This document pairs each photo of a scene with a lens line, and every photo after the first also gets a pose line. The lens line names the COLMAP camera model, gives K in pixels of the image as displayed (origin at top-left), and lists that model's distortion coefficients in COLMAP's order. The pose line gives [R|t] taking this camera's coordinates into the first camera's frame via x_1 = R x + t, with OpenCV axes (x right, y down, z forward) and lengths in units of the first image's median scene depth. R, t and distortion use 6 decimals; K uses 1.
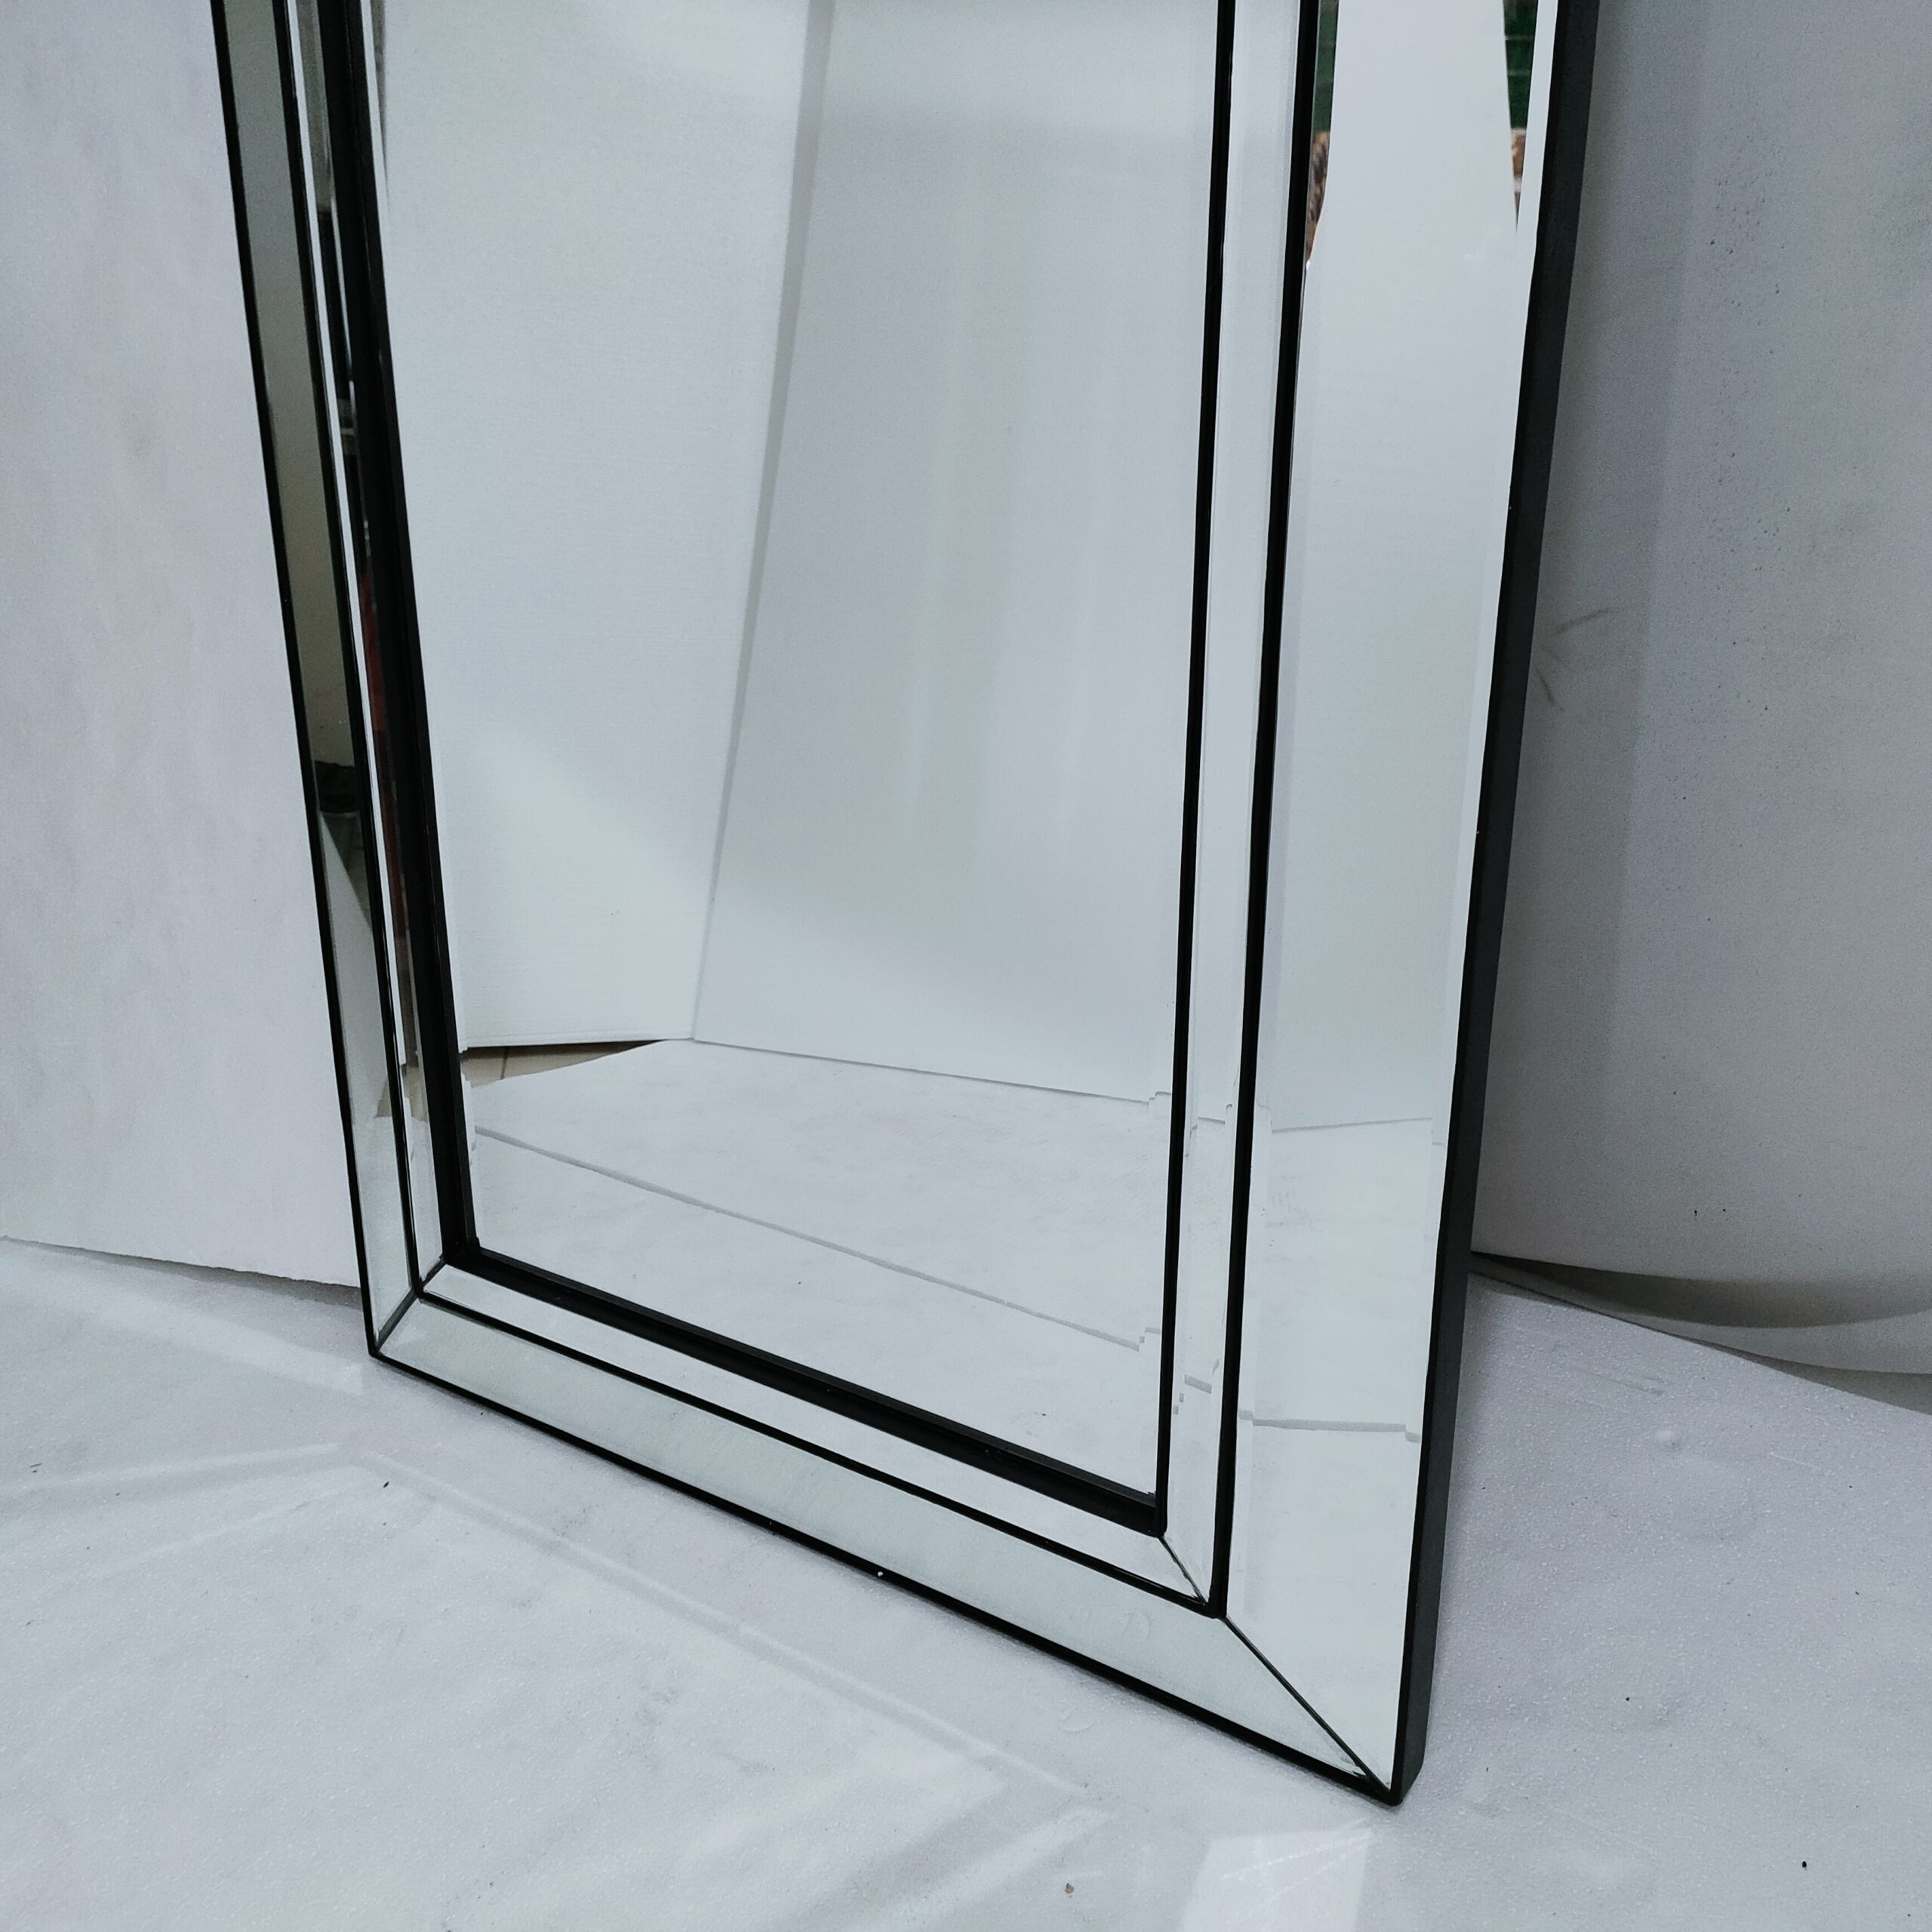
lens RADIAL K [[1910.5, 0, 966.0], [0, 1910.5, 966.0], [0, 0, 1]] dist [0.016183, 0.025946]
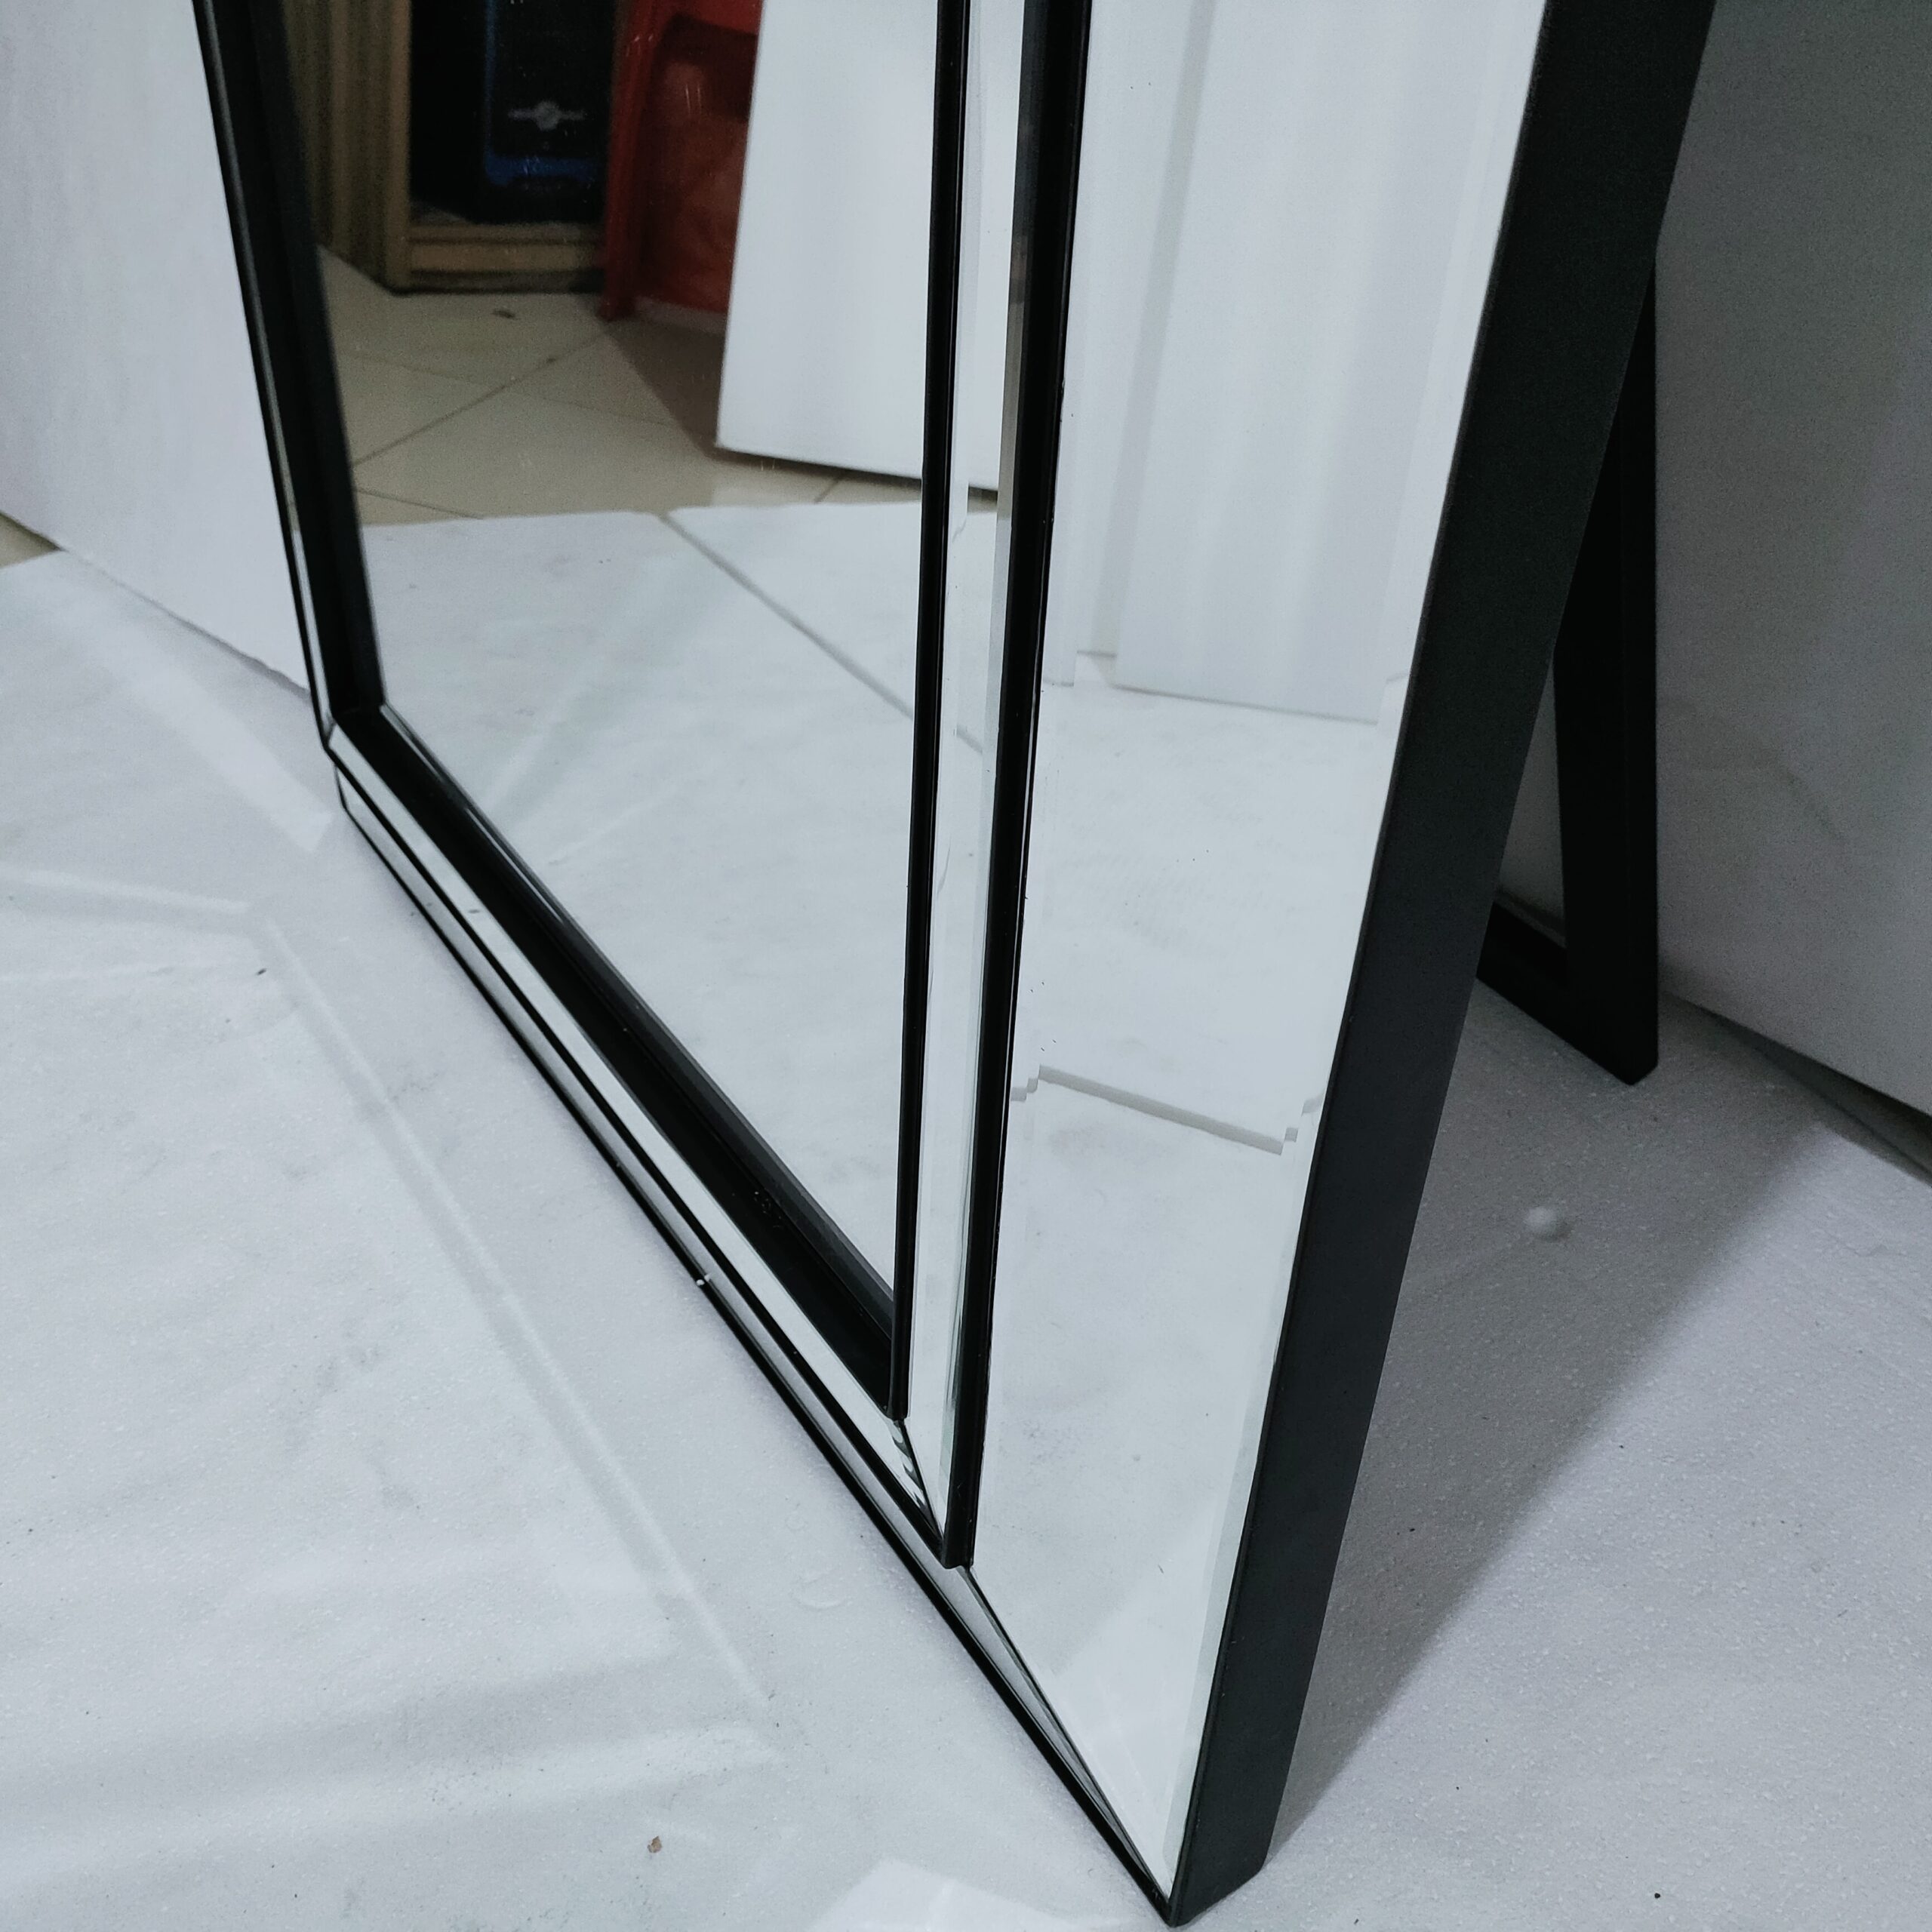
lens RADIAL K [[1922.1, 0, 966.0], [0, 1922.1, 966.0], [0, 0, 1]] dist [0.064628, -0.078221]
pose [[0.920568, 0.257707, -0.293498, 0.234696], [-0.168843, 0.940168, 0.295934, -0.024067], [0.352202, -0.222872, 0.909000, 0.419184]]
